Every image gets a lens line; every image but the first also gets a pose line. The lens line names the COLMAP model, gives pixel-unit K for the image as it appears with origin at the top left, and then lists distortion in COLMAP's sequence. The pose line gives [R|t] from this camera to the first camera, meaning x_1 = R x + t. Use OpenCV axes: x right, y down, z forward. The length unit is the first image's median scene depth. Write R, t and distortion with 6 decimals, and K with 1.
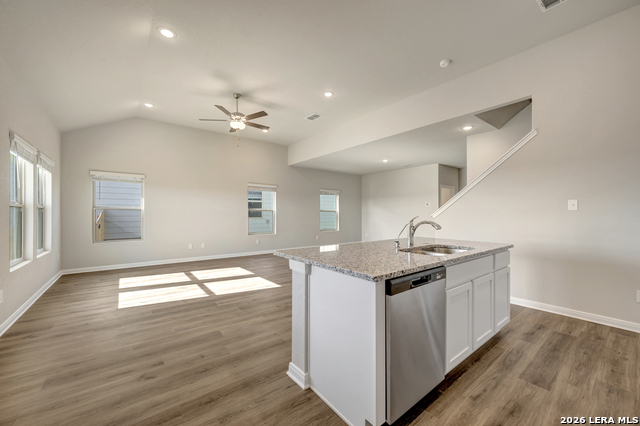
lens RADIAL K [[251.4, 0, 320.0], [0, 251.4, 213.0], [0, 0, 1]] dist [0.008311, -0.000033]
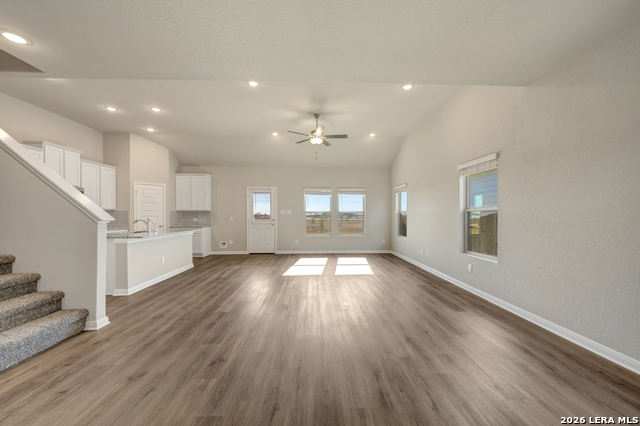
lens RADIAL K [[251.4, 0, 320.0], [0, 251.4, 213.0], [0, 0, 1]] dist [0.008311, -0.000033]
pose [[-0.590306, -0.009696, -0.807121, 0.498833], [0.000961, 0.999919, -0.012716, 0.003816], [0.807179, -0.008282, -0.590249, 1.392207]]
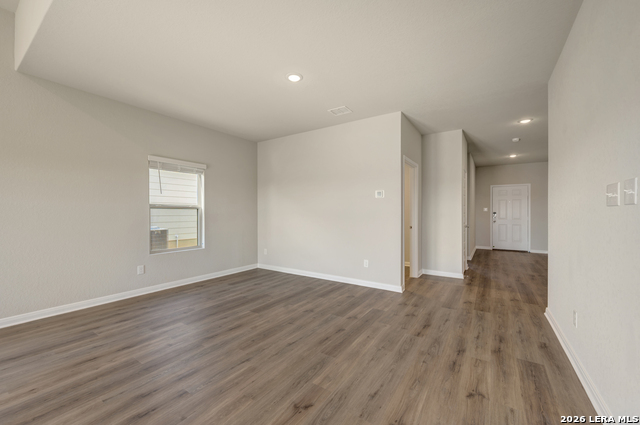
lens RADIAL K [[256.1, 0, 321.2], [0, 256.1, 212.6], [0, 0, 1]] dist [-0.000622, 0.000121]
pose [[0.950312, -0.002581, 0.311289, 0.220110], [0.001549, 0.999992, 0.003564, 0.002302], [-0.311296, -0.002905, 0.950309, 0.777695]]
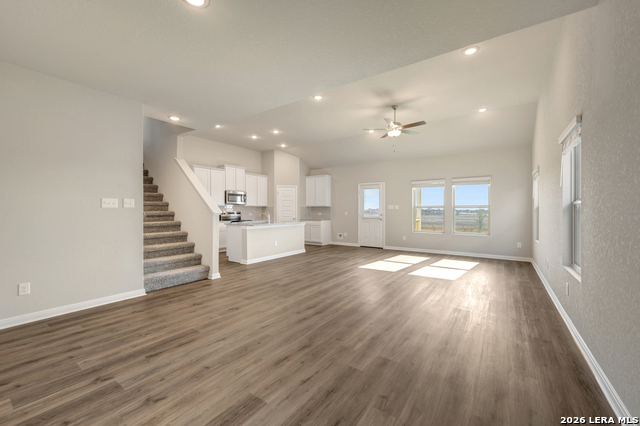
lens RADIAL K [[257.2, 0, 323.7], [0, 257.2, 212.1], [0, 0, 1]] dist [-0.000995, 0.000135]
pose [[-0.953272, 0.000285, -0.302115, 0.270399], [-0.001235, 0.999988, 0.004841, 0.001953], [0.302112, 0.004988, -0.953259, 1.644288]]
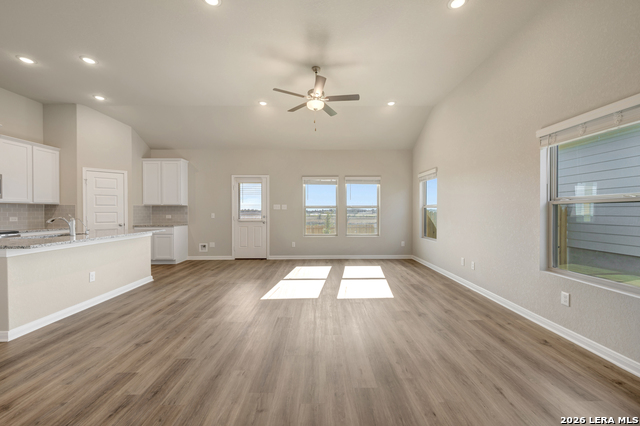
lens RADIAL K [[256.1, 0, 321.2], [0, 256.1, 213.1], [0, 0, 1]] dist [-0.000622, 0.000121]
pose [[-0.607963, 0.006317, -0.793940, 0.272958], [0.001892, 0.999977, 0.006508, 0.001119], [0.793963, 0.002455, -0.607961, 1.247265]]
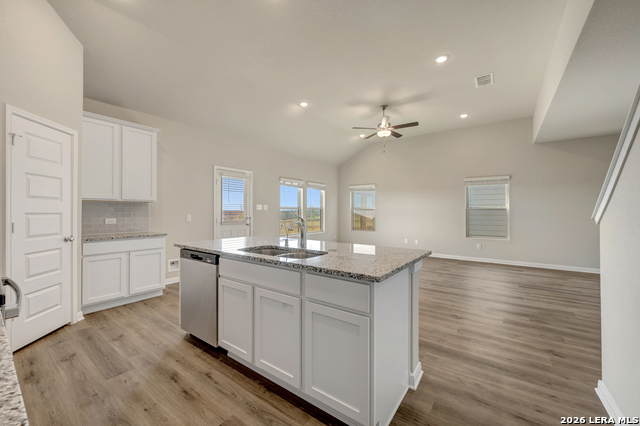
lens RADIAL K [[250.7, 0, 320.6], [0, 250.7, 209.9], [0, 0, 1]] dist [0.000689, -0.000123]
pose [[0.272245, -0.009191, -0.962184, 0.542249], [0.000177, 0.999955, -0.009502, 0.001276], [0.962228, 0.002417, 0.272235, 0.348152]]
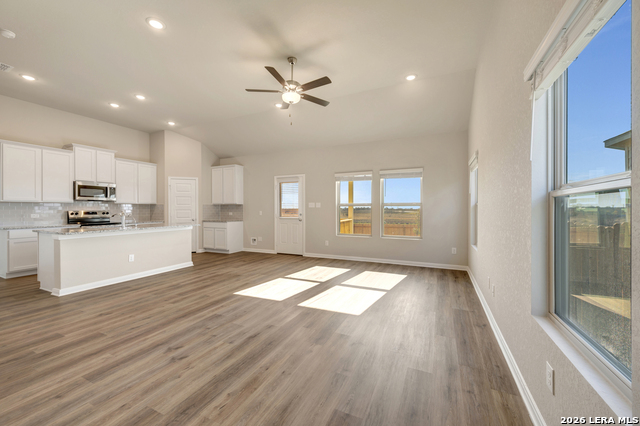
lens RADIAL K [[250.7, 0, 320.6], [0, 250.7, 209.9], [0, 0, 1]] dist [0.000689, -0.000123]
pose [[-0.891567, 0.000160, -0.452889, -0.043540], [-0.000298, 1.000000, 0.000940, 0.001516], [0.452889, 0.000973, -0.891566, 1.420950]]
